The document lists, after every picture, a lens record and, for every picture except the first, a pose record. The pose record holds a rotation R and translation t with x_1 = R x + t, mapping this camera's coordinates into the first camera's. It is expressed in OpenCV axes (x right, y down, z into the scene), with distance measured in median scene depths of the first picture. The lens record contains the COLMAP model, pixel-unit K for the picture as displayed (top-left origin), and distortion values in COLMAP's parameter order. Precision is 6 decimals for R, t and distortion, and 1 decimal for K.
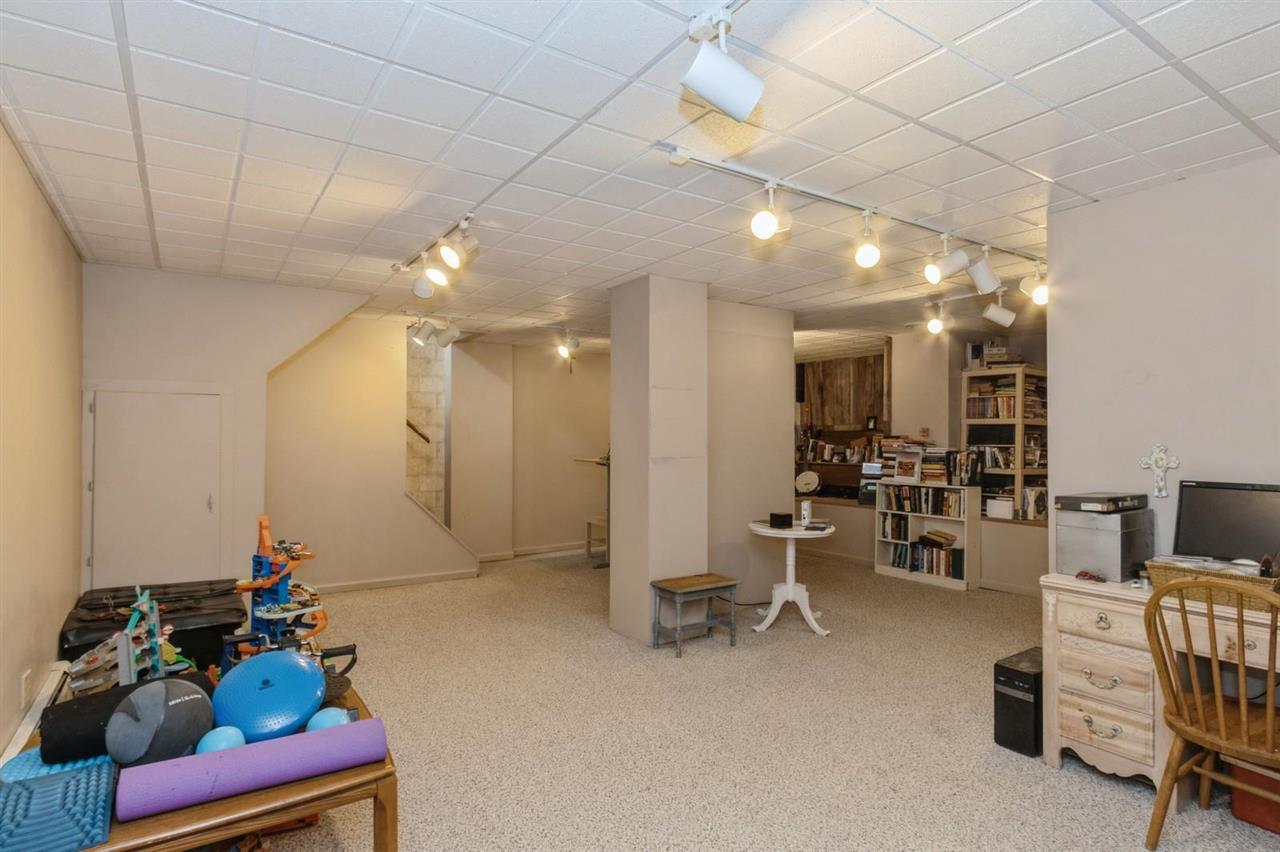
lens RADIAL K [[679.1, 0, 639.8], [0, 679.1, 429.1], [0, 0, 1]] dist [0.001110, 0.000031]
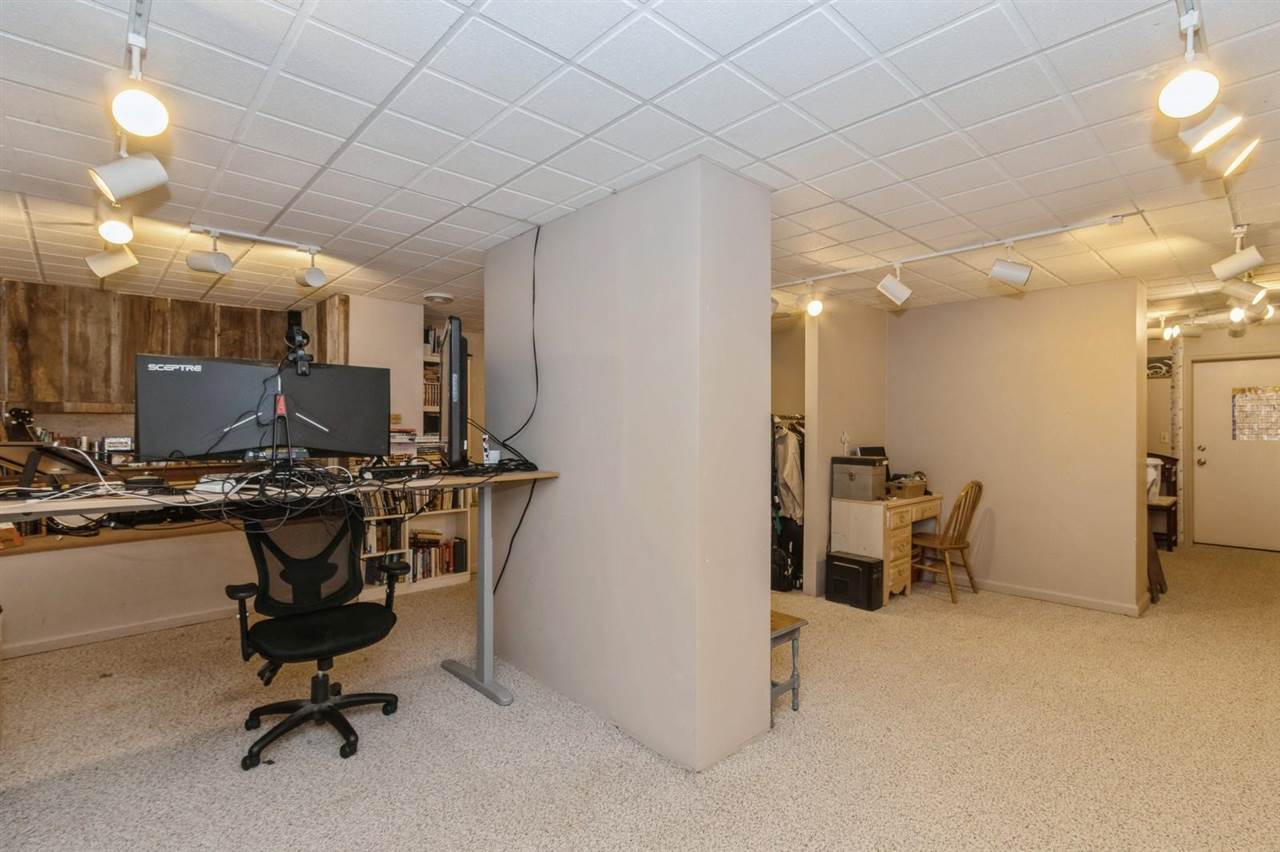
lens RADIAL K [[594.9, 0, 637.8], [0, 594.9, 426.1], [0, 0, 1]] dist [0.004965, -0.001370]
pose [[-0.158111, -0.008163, 0.987388, -0.379421], [-0.016310, 0.999851, 0.005655, 0.003873], [-0.987287, -0.015210, -0.158220, 0.832561]]
